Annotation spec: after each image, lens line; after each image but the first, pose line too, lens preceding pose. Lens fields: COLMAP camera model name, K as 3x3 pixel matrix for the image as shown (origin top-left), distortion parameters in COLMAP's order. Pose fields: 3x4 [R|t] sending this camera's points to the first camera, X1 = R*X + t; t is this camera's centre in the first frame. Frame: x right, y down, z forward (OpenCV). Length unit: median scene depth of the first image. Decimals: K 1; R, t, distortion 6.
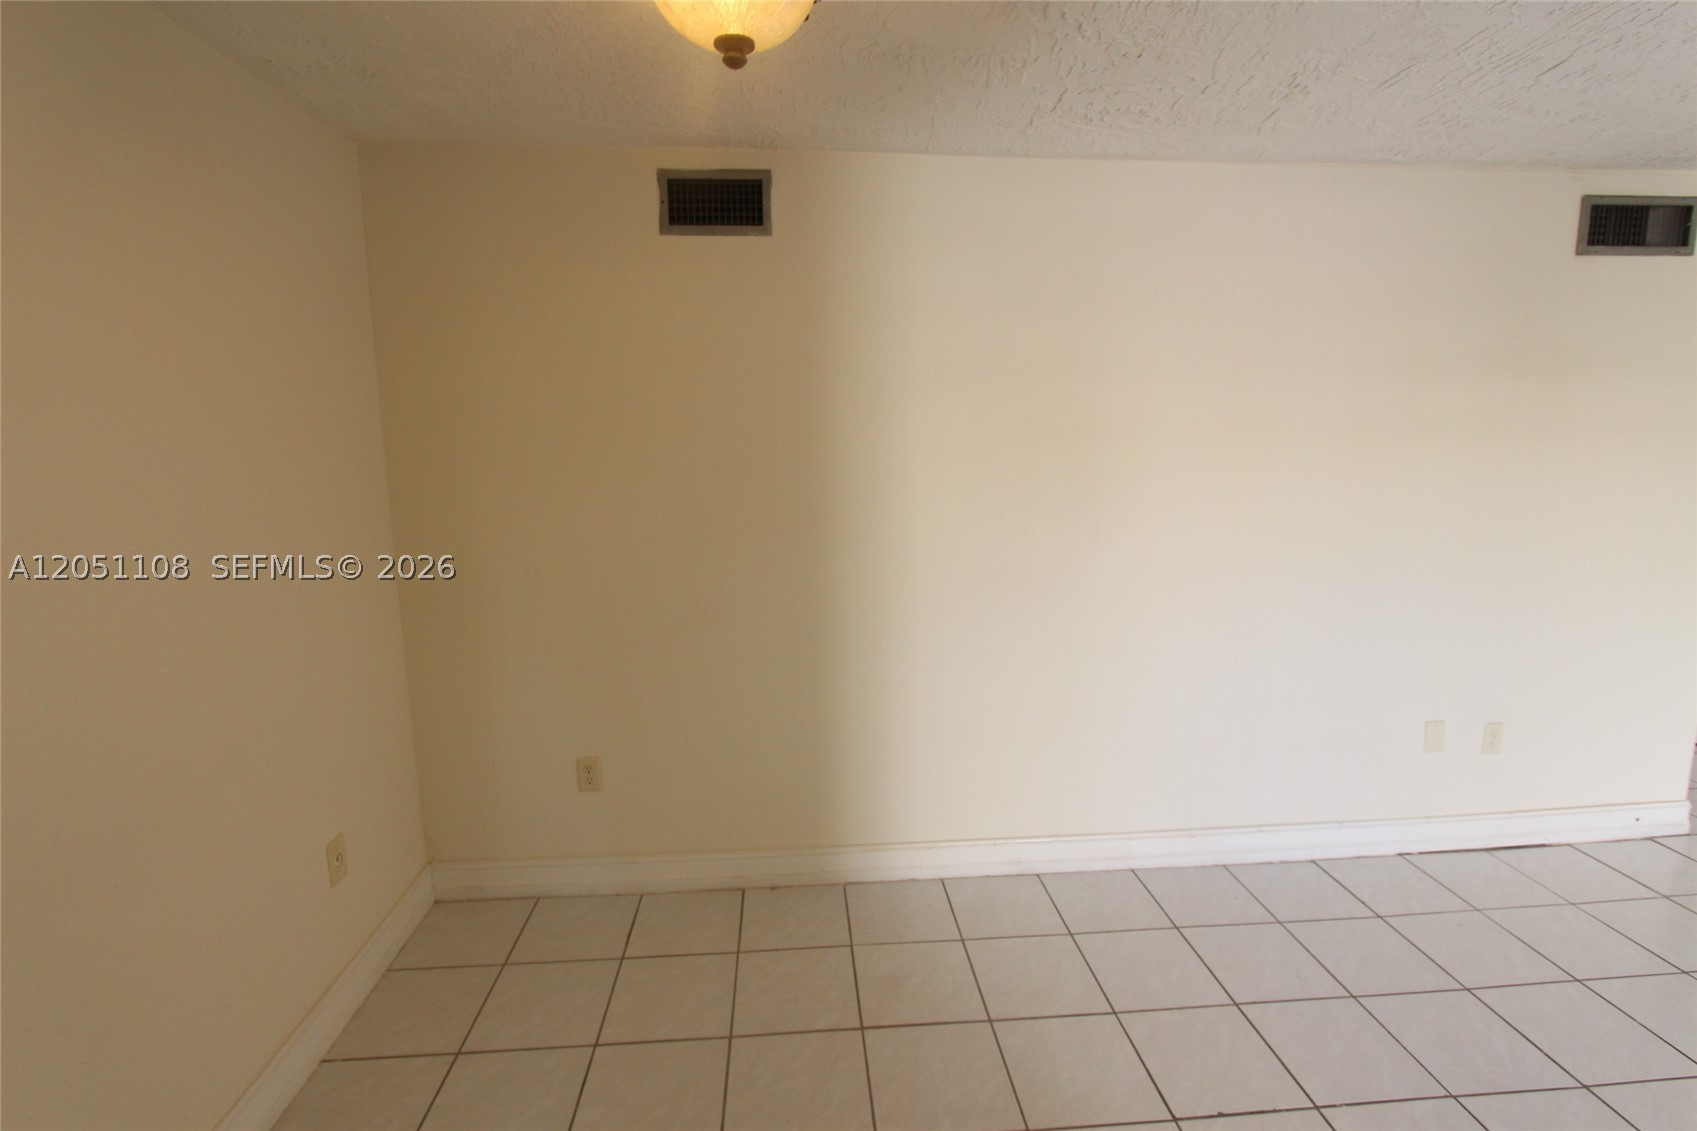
lens RADIAL K [[818.5, 0, 849.6], [0, 818.5, 559.0], [0, 0, 1]] dist [-0.018326, 0.002861]
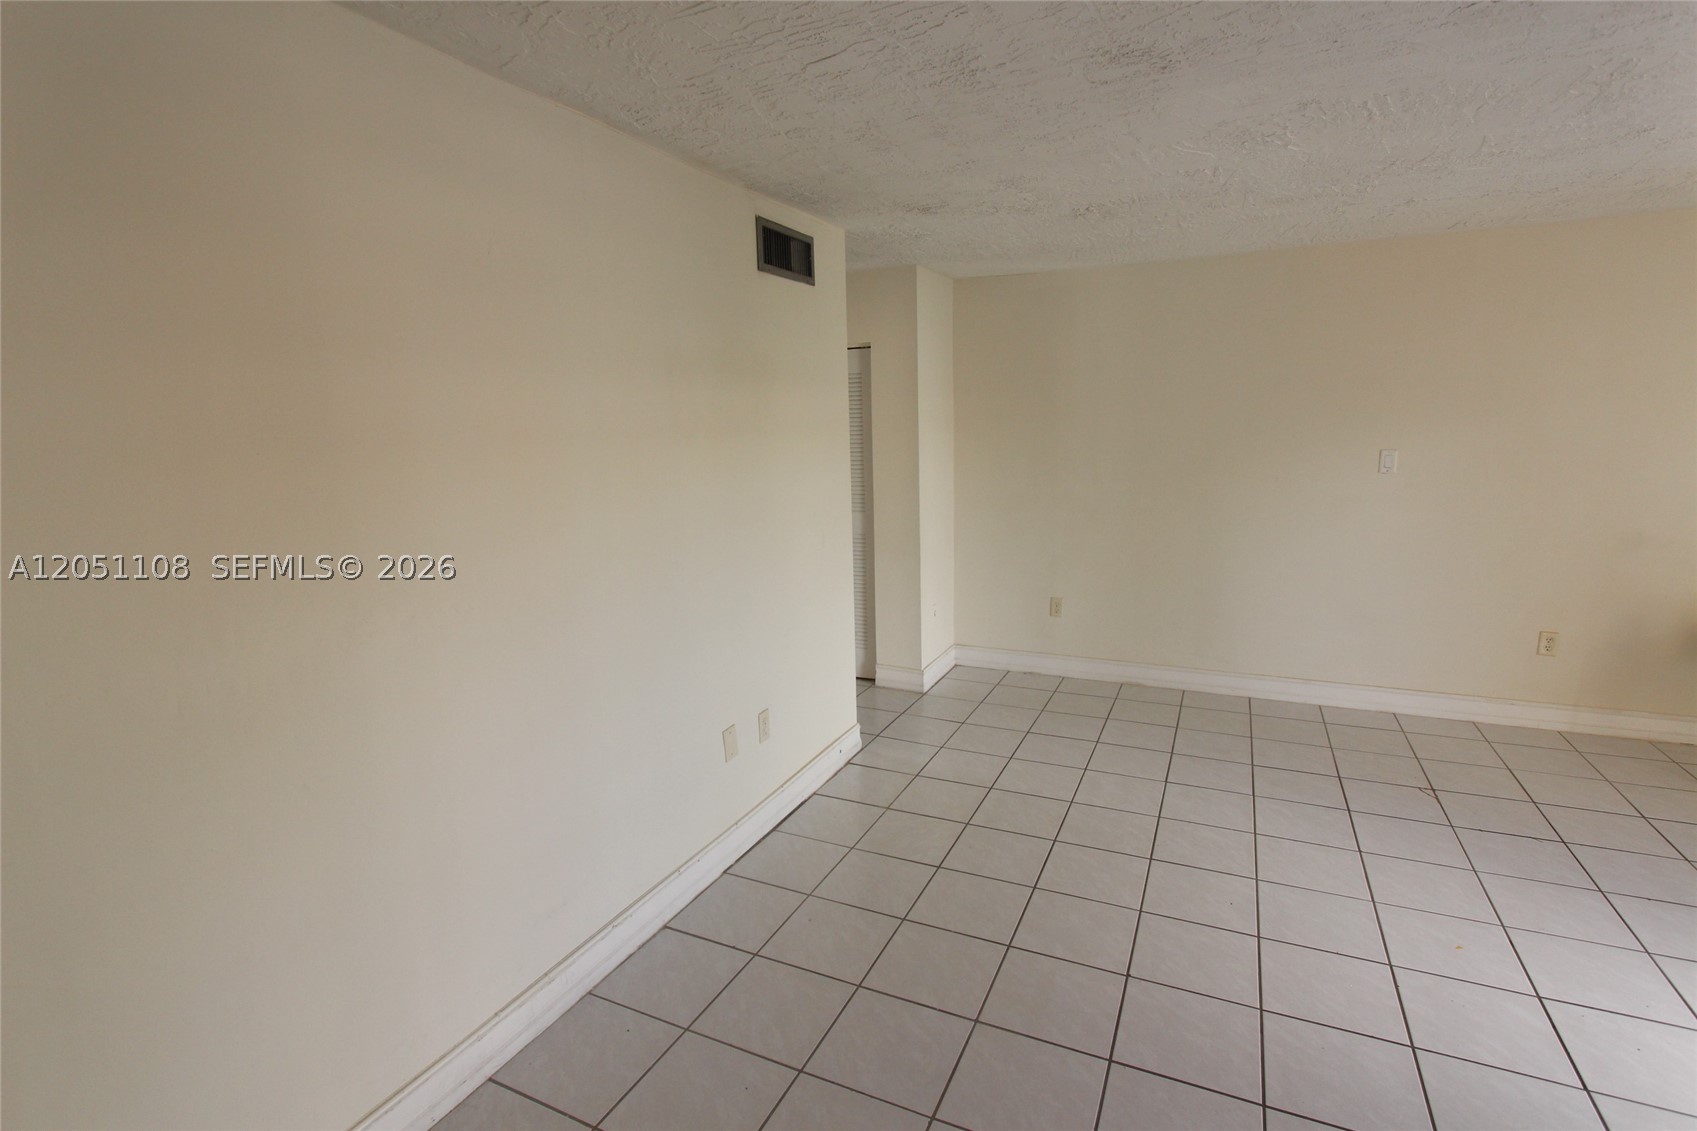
lens RADIAL K [[818.5, 0, 849.6], [0, 818.5, 559.0], [0, 0, 1]] dist [-0.018326, 0.002861]
pose [[0.501606, -0.145532, 0.852767, -0.025395], [0.157926, 0.984588, 0.075135, -0.059324], [-0.850559, 0.096985, 0.516858, 0.367599]]
